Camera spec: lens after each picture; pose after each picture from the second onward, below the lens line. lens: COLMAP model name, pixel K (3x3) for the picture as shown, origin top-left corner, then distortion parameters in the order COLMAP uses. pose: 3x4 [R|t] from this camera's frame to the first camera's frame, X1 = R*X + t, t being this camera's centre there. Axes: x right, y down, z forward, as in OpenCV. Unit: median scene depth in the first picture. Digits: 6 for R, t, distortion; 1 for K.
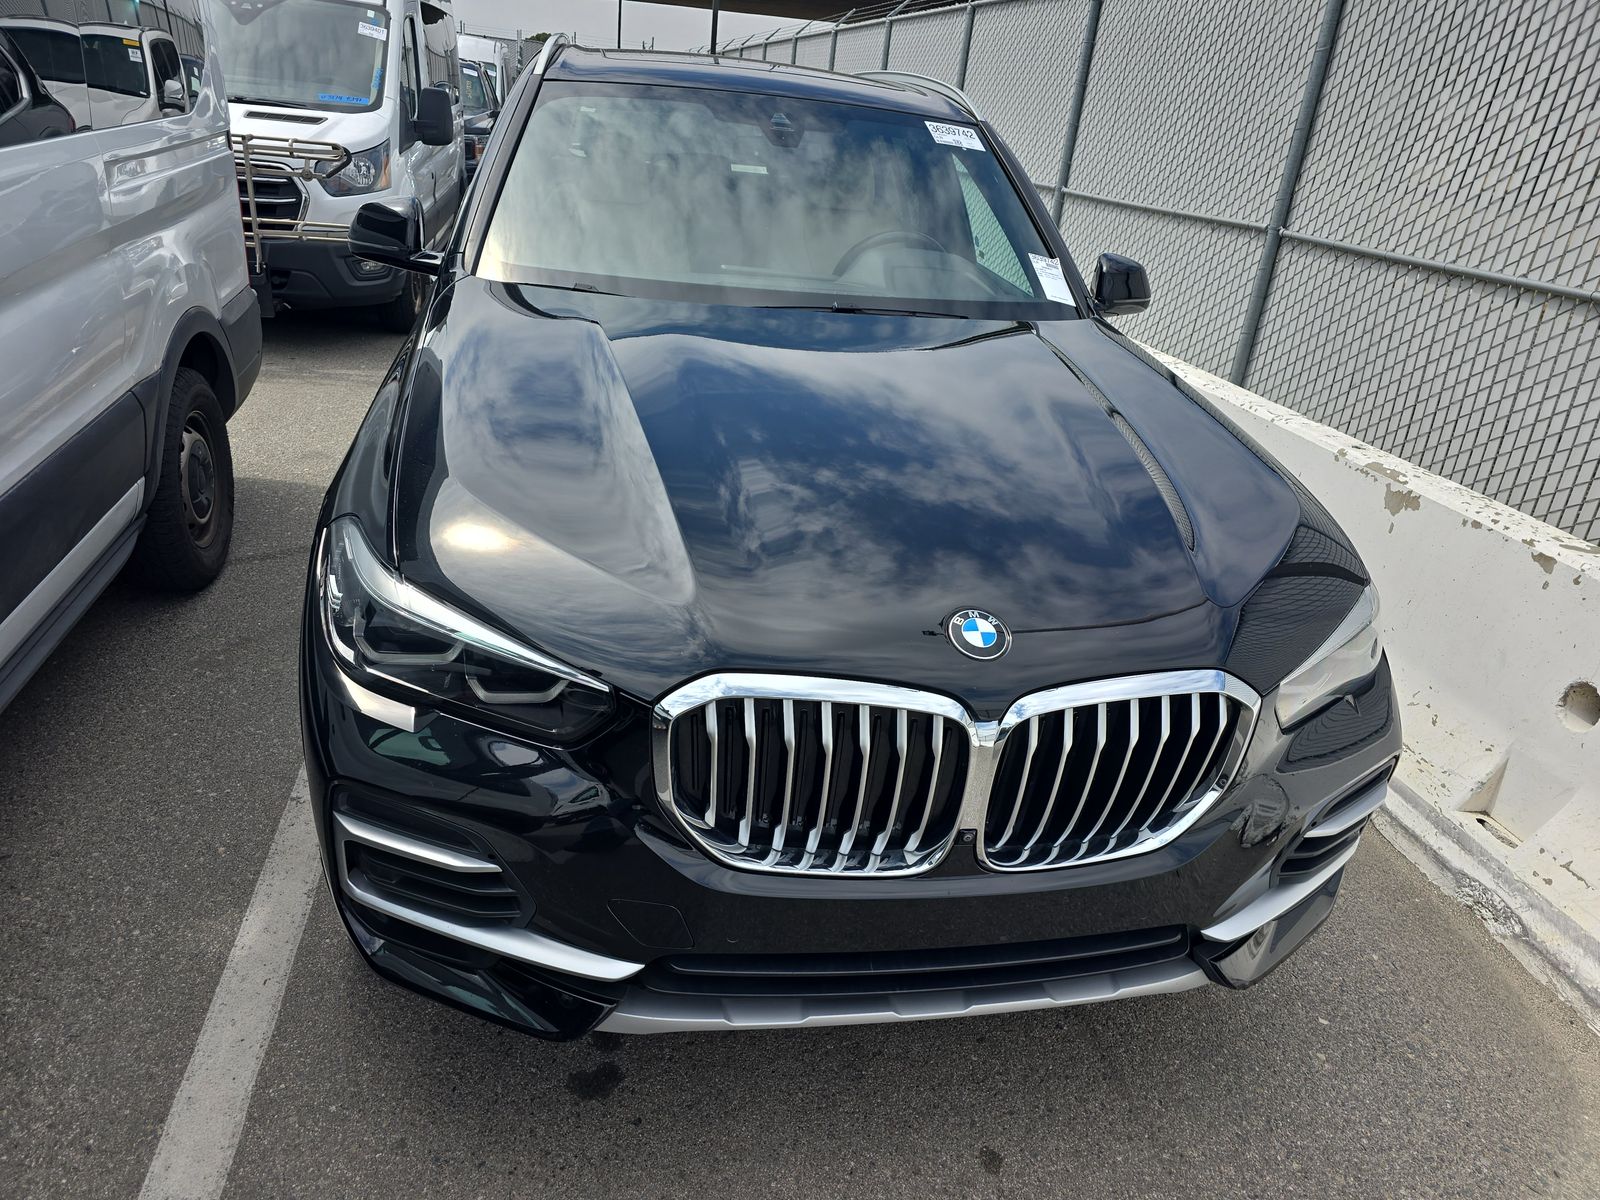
lens RADIAL K [[1097.6, 0, 804.4], [0, 1097.6, 603.1], [0, 0, 1]] dist [0.045260, -0.042562]
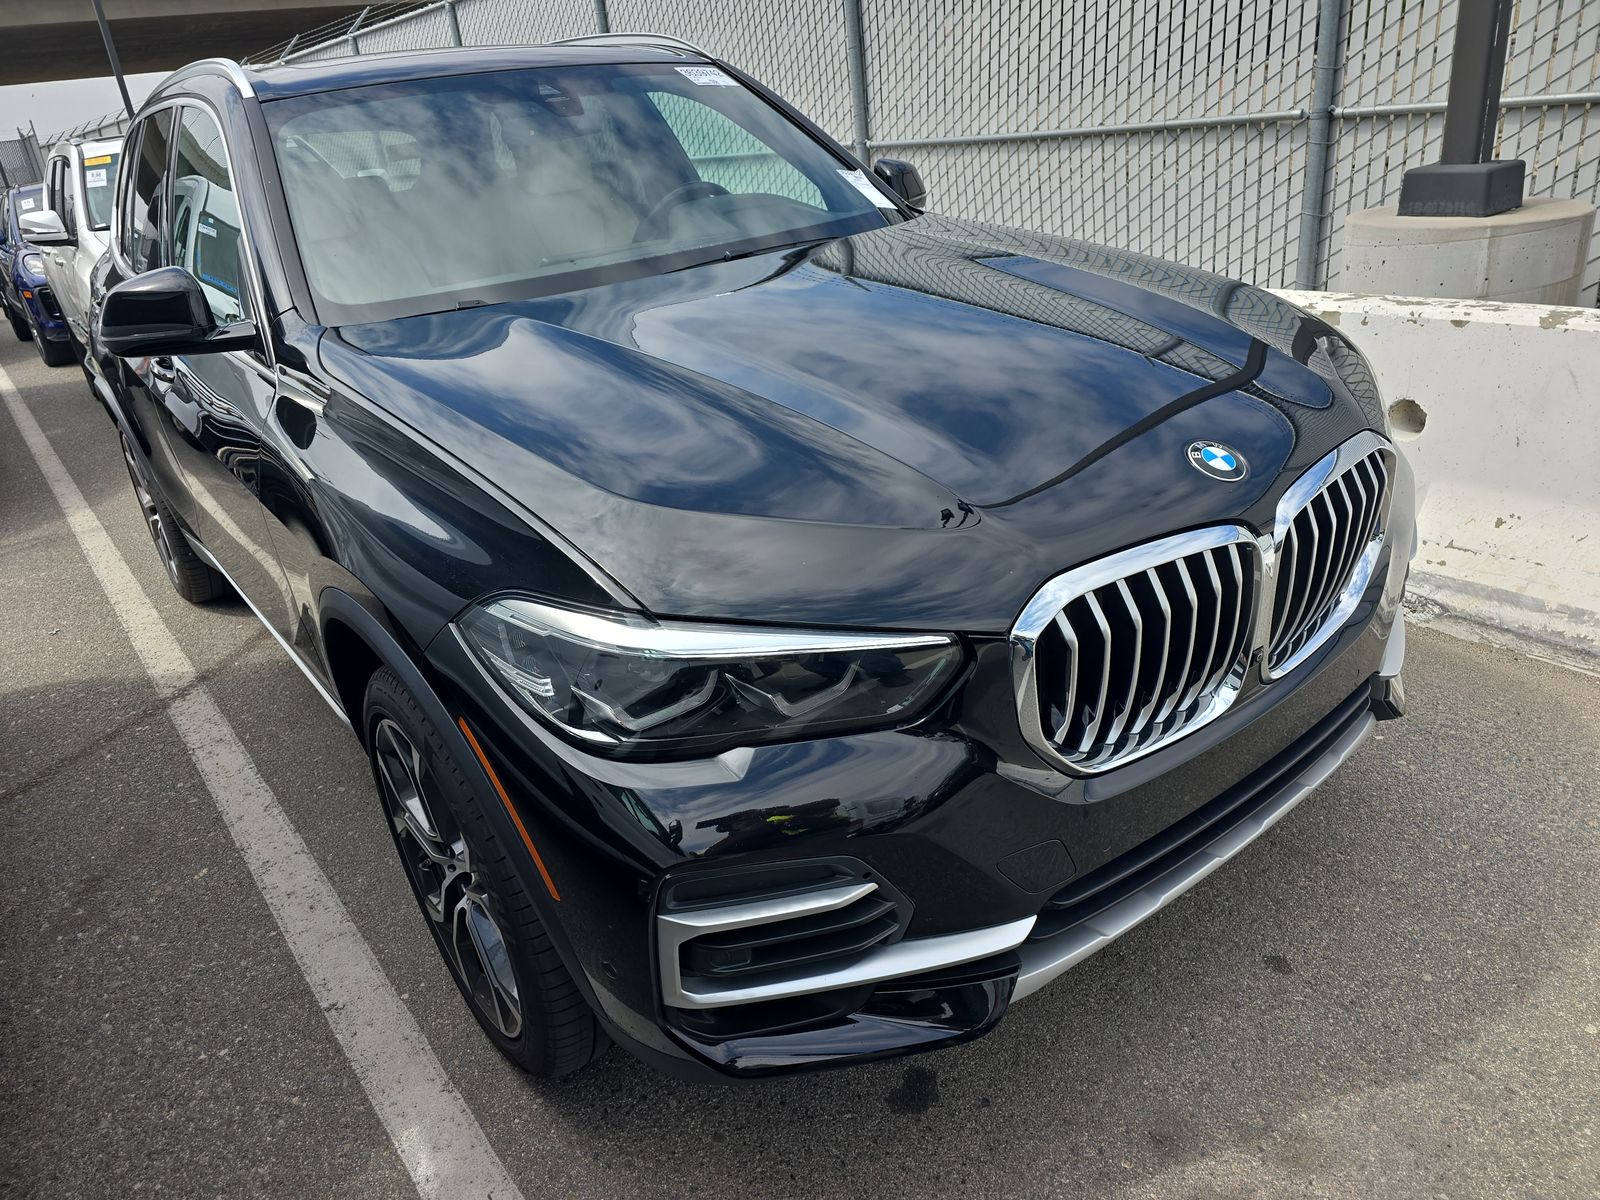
lens RADIAL K [[1097.6, 0, 800.6], [0, 1097.6, 596.3], [0, 0, 1]] dist [0.045260, -0.042562]
pose [[0.873490, -0.352990, 0.335282, -0.349374], [0.354330, 0.933232, 0.059407, -0.032038], [-0.333865, 0.066909, 0.940243, 0.112212]]
